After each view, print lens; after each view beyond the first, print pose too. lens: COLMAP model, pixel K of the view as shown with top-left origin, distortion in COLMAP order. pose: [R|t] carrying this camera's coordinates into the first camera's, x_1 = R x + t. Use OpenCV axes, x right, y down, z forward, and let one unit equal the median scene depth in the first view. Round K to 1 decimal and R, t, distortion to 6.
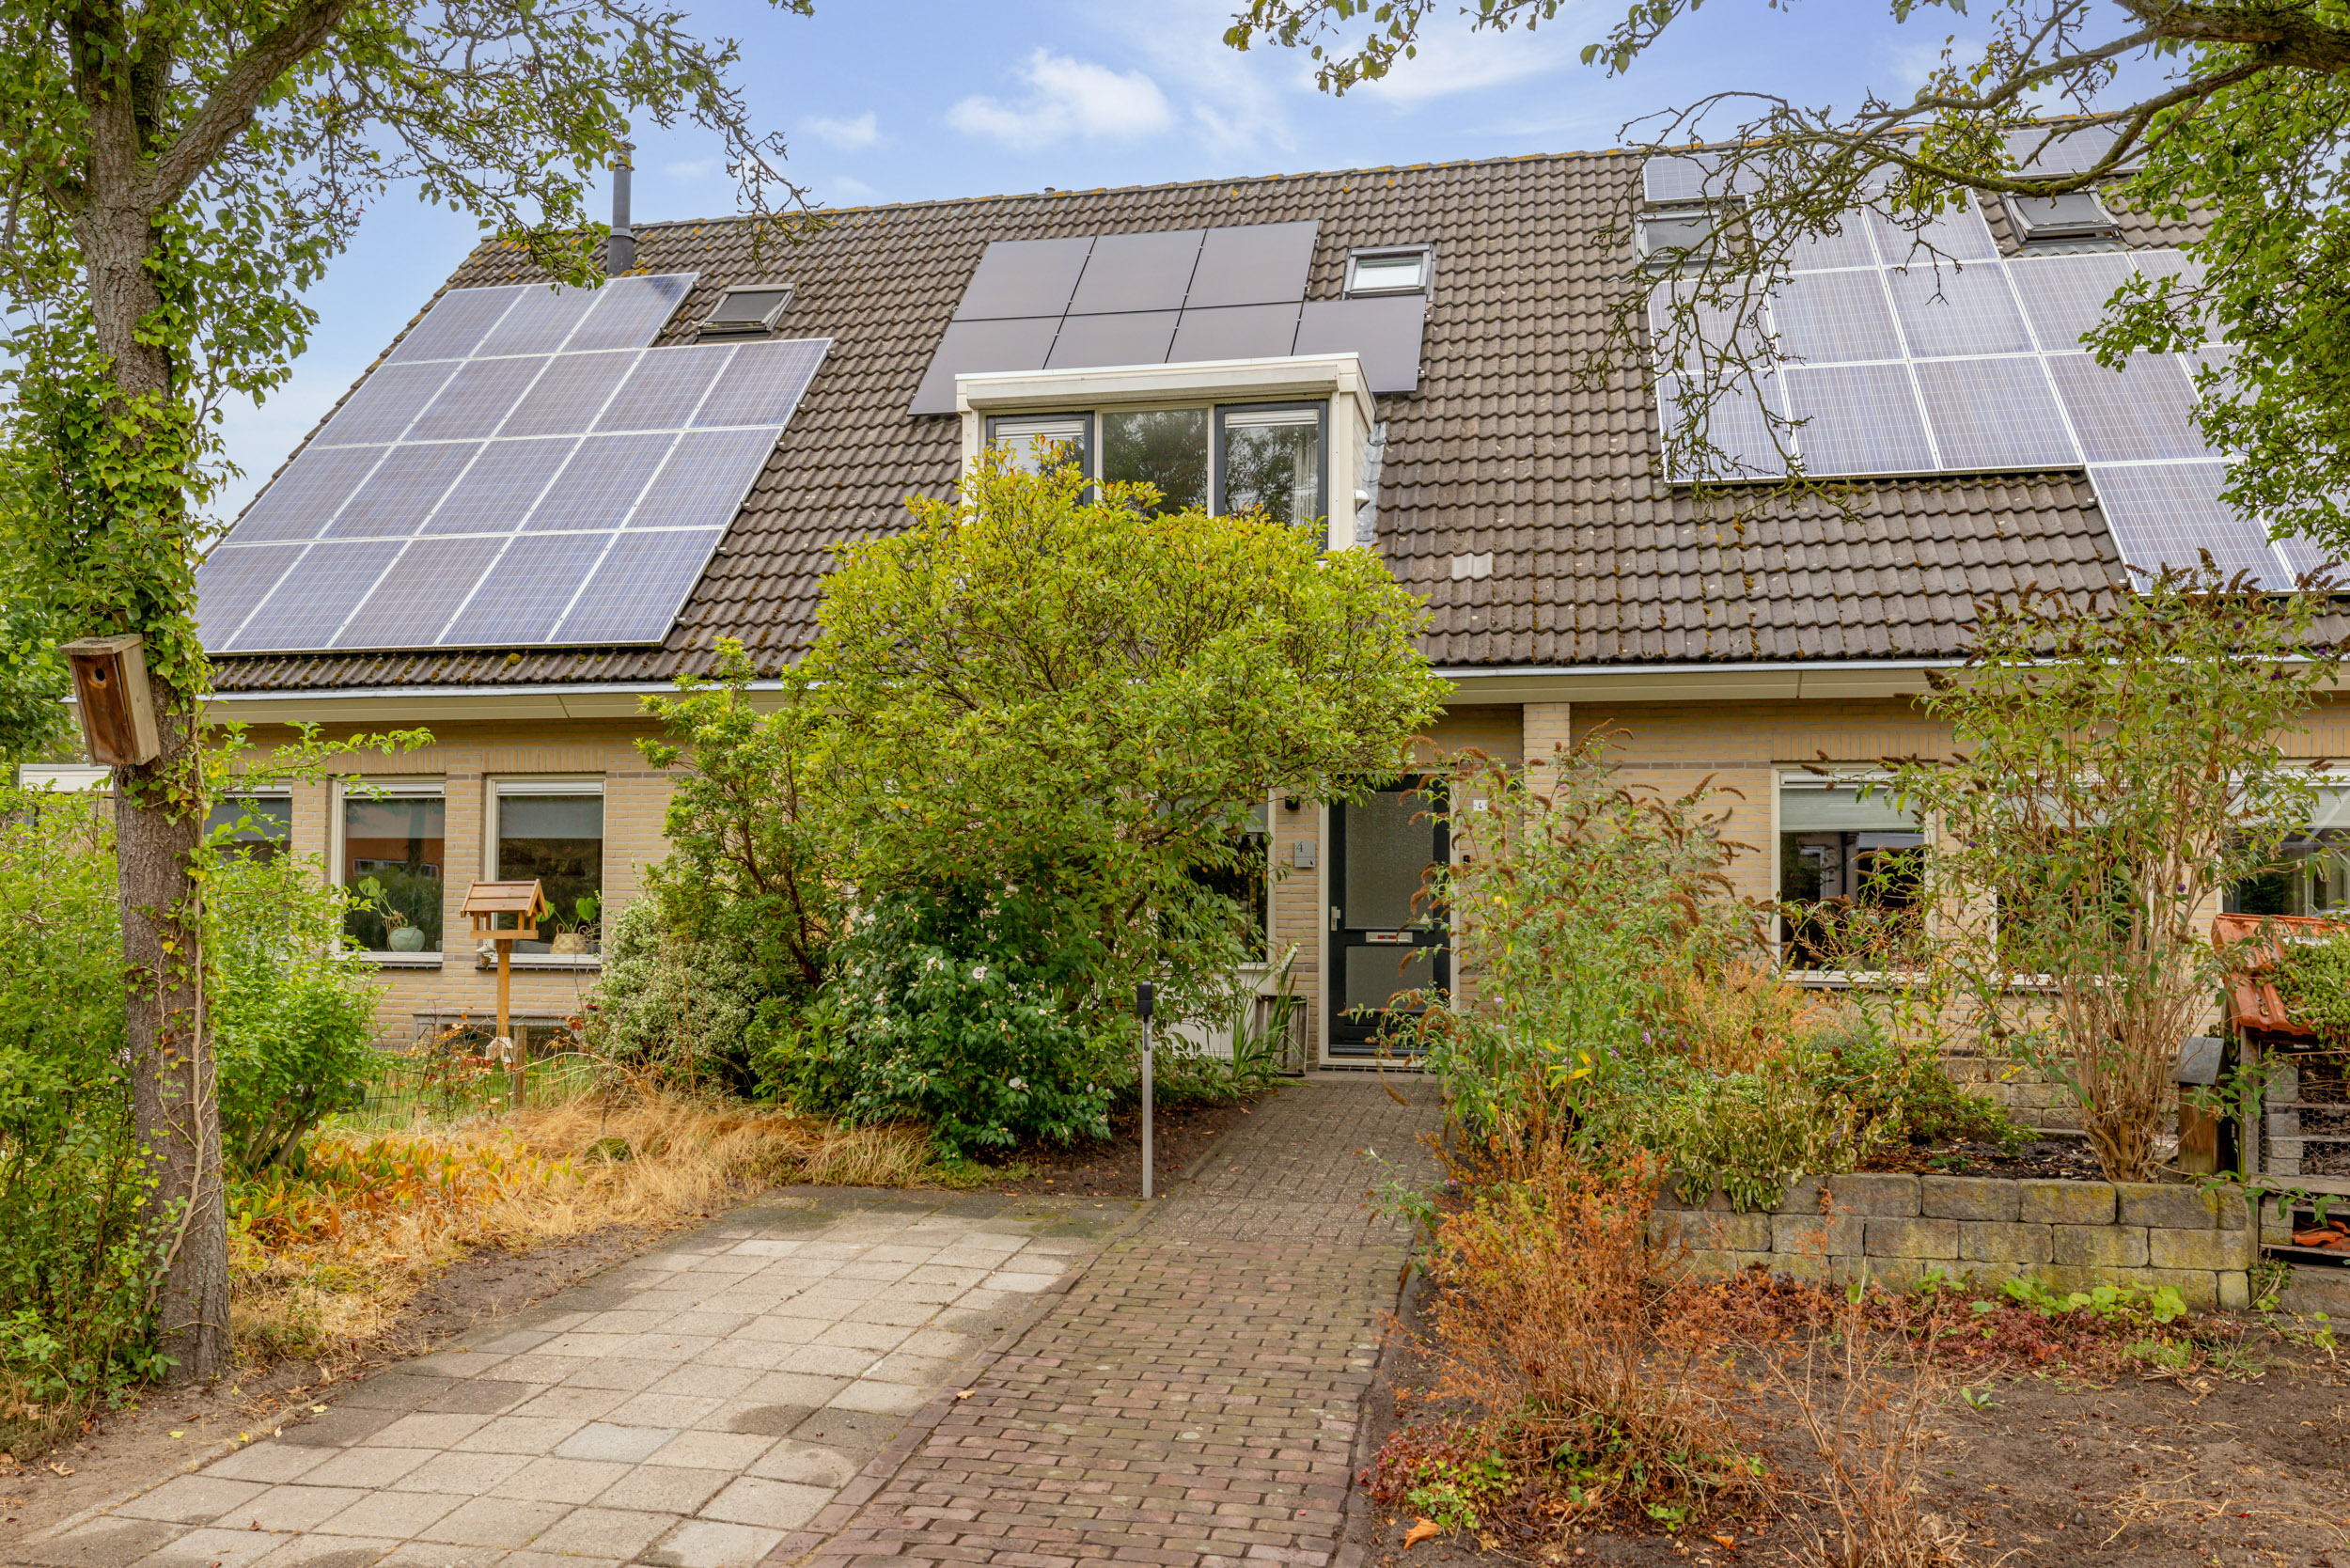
lens RADIAL K [[1905.1, 0, 1153.9], [0, 1905.1, 830.6], [0, 0, 1]] dist [-0.007295, -0.014858]
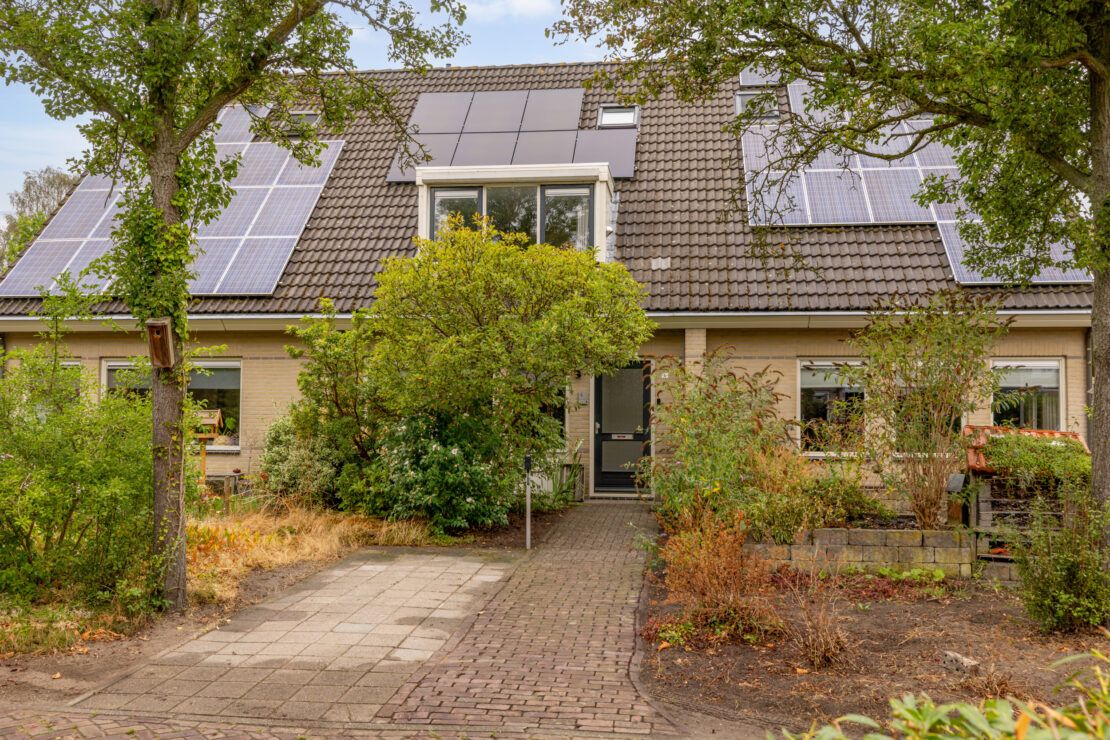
lens RADIAL K [[1082.7, 0, 558.3], [0, 1082.7, 369.0], [0, 0, 1]] dist [-0.020300, 0.000000]
pose [[0.996094, 0.004331, 0.088197, -0.081466], [-0.003487, 0.999947, -0.009723, -0.011687], [-0.088235, 0.009377, 0.996056, -0.299269]]
